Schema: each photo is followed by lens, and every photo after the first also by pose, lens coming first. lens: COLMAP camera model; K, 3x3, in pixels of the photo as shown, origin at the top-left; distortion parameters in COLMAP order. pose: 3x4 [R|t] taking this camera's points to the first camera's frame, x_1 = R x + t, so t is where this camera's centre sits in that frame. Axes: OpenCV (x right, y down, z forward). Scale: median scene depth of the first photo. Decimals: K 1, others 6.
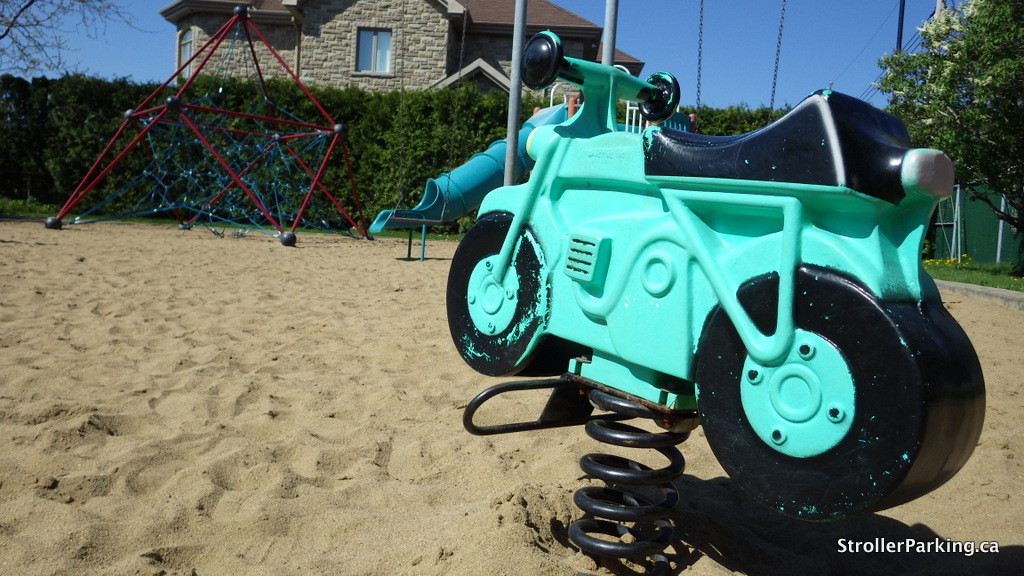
lens RADIAL K [[764.9, 0, 512.4], [0, 764.9, 271.6], [0, 0, 1]] dist [0.009237, -0.001733]
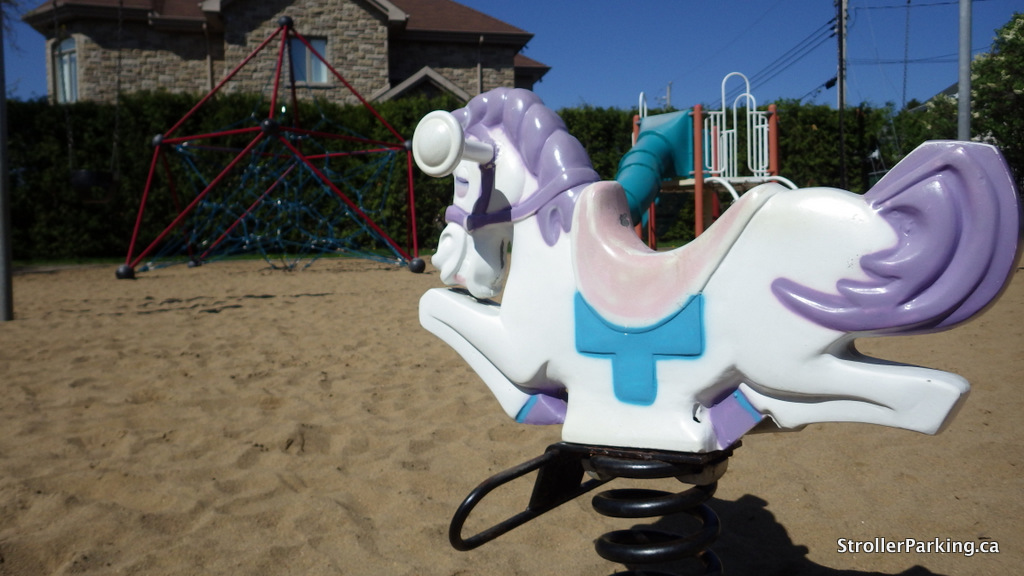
lens RADIAL K [[764.9, 0, 512.4], [0, 764.9, 271.6], [0, 0, 1]] dist [0.009237, -0.001733]
pose [[0.955940, -0.091546, 0.278922, -0.229219], [0.091916, 0.995697, 0.011780, -0.018071], [-0.278801, 0.014376, 0.960241, 0.031839]]
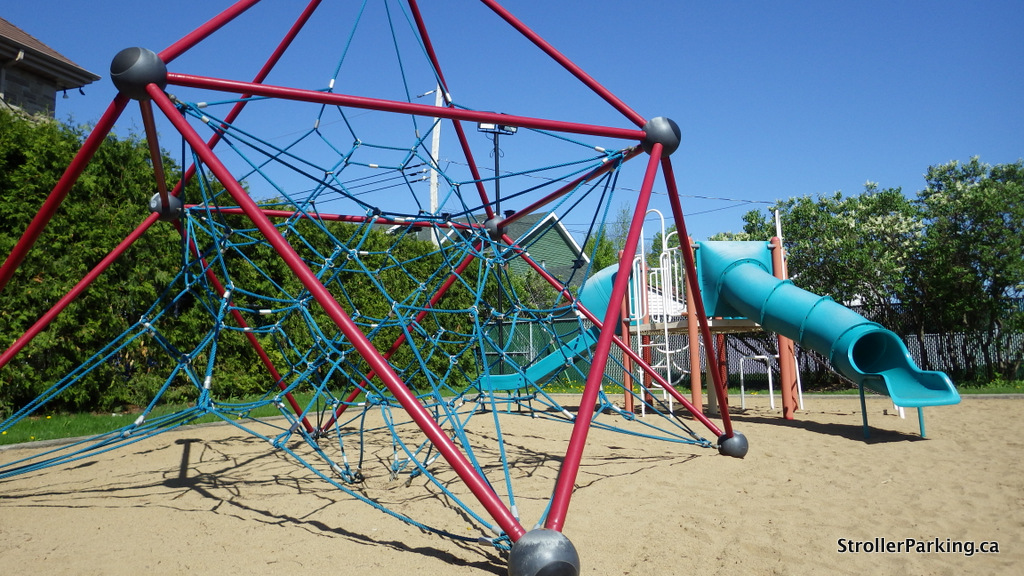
lens RADIAL K [[765.3, 0, 512.0], [0, 765.3, 288.0], [0, 0, 1]] dist [0.011316, 0.001387]
pose [[0.263775, 0.040483, 0.963734, -0.435042], [0.083683, 0.994391, -0.064675, -0.063401], [-0.960947, 0.097707, 0.258908, 0.506544]]
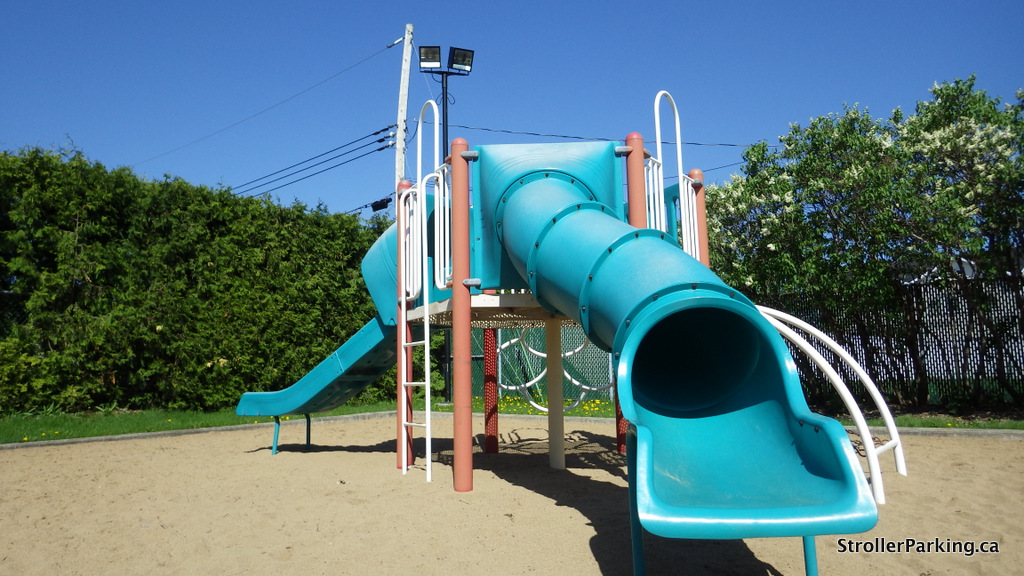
lens RADIAL K [[764.9, 0, 512.4], [0, 764.9, 271.6], [0, 0, 1]] dist [0.009237, -0.001733]
pose [[0.439822, 0.059171, 0.896134, -0.183371], [0.083783, 0.990772, -0.106540, -0.046785], [-0.894168, 0.121939, 0.430806, 0.411391]]
